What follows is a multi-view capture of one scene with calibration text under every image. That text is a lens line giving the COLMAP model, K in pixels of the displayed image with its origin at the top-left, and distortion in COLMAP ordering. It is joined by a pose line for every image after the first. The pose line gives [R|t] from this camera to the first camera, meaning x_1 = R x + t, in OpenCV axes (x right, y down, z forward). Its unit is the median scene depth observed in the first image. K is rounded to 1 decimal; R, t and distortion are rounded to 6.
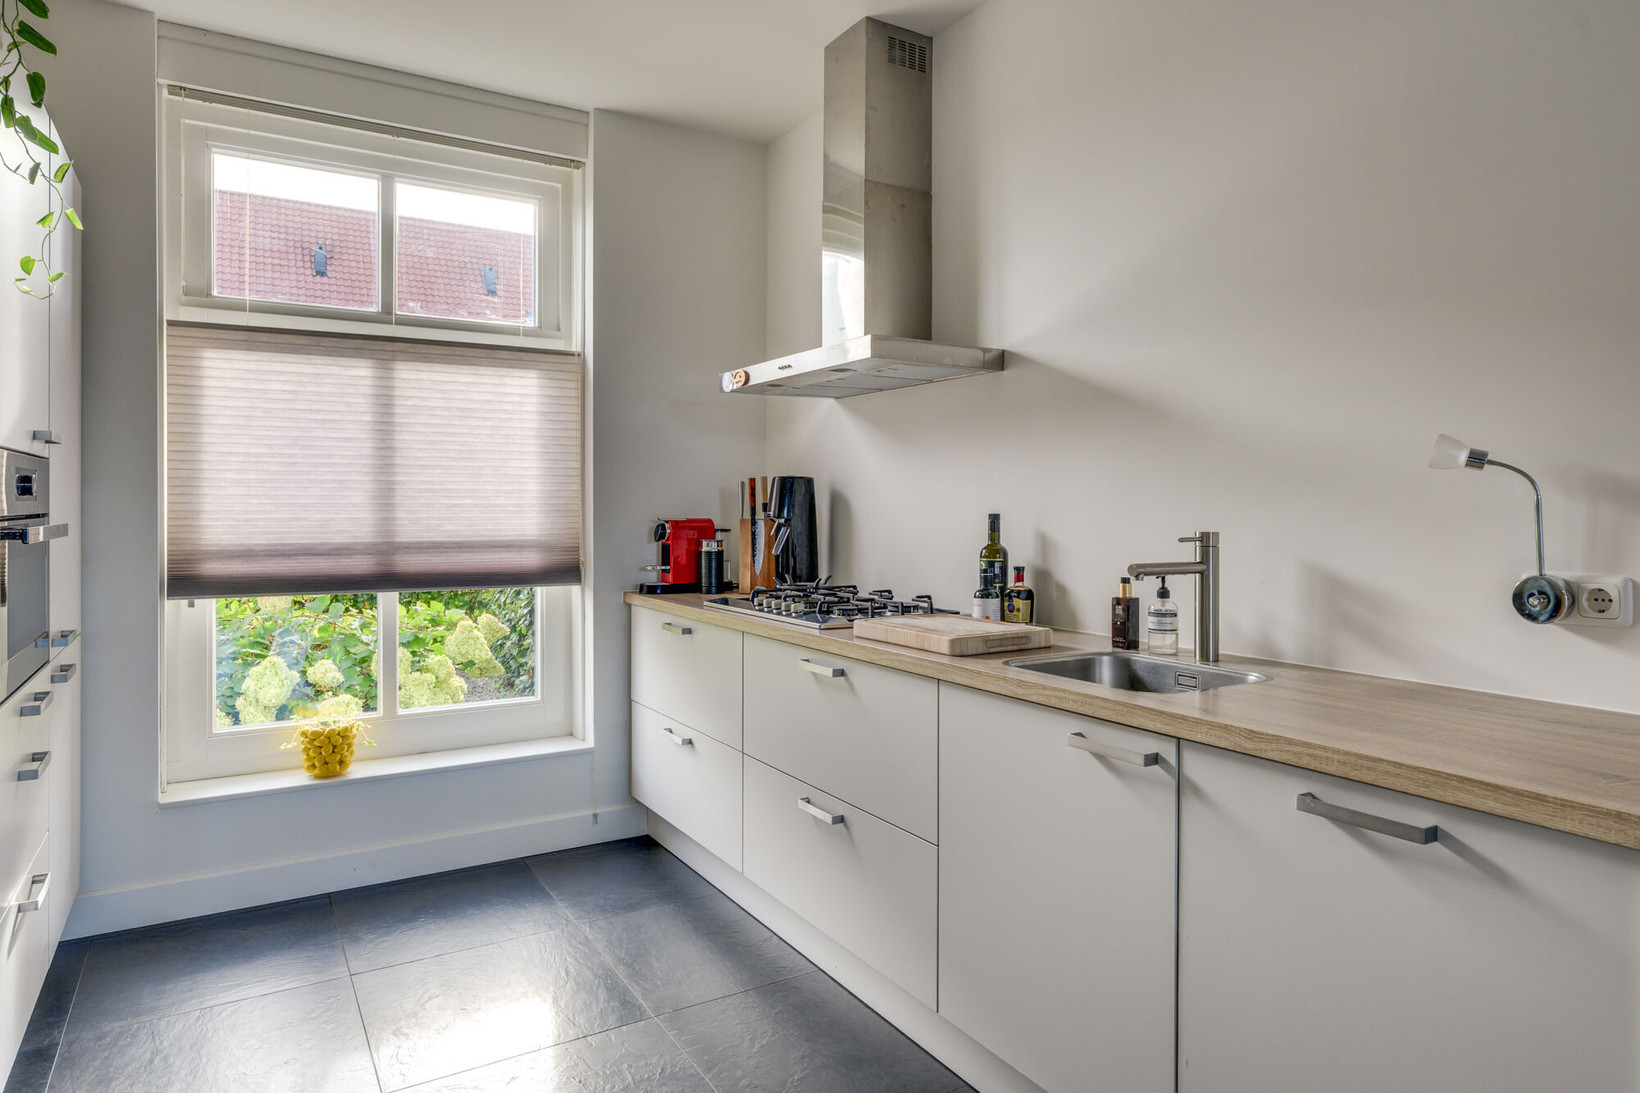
lens RADIAL K [[967.8, 0, 819.5], [0, 967.8, 505.1], [0, 0, 1]] dist [-0.001117, -0.000371]
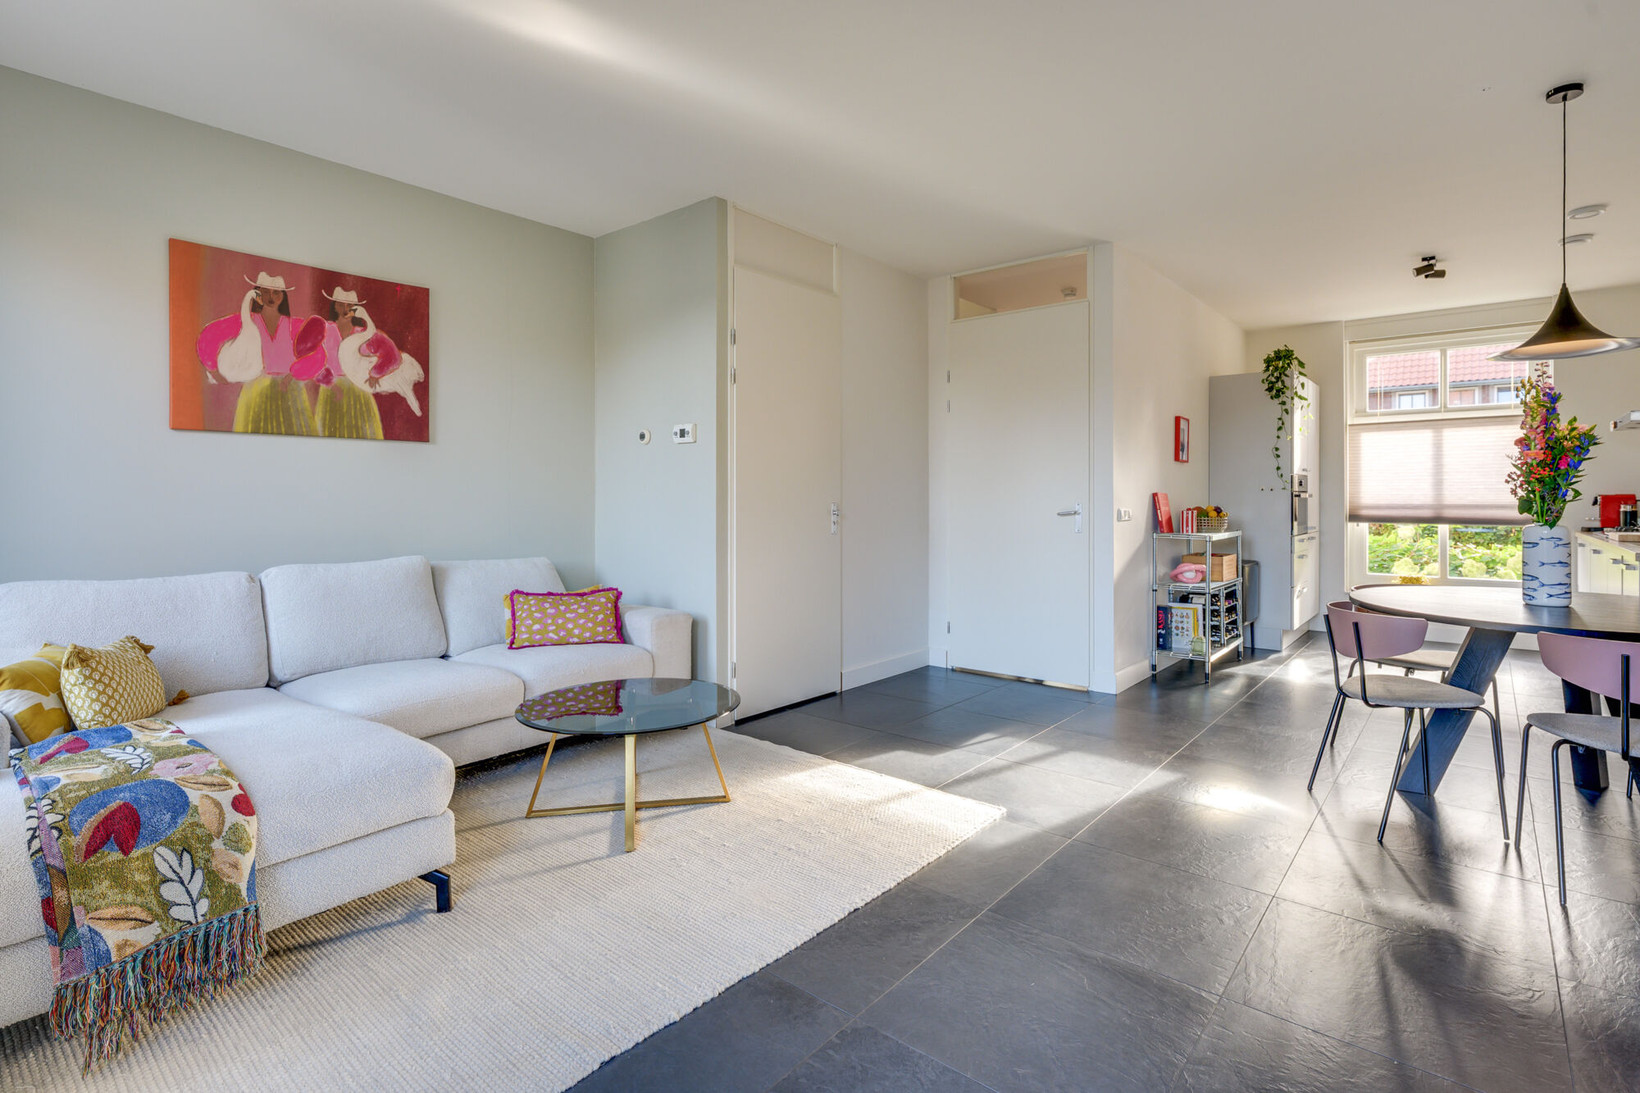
lens RADIAL K [[798.0, 0, 824.0], [0, 798.0, 495.6], [0, 0, 1]] dist [0.000182, 0.000040]
pose [[0.320998, -0.006370, -0.947058, 0.996678], [0.000700, 0.999979, -0.006489, 0.030876], [0.947080, 0.001420, 0.320996, -1.149467]]
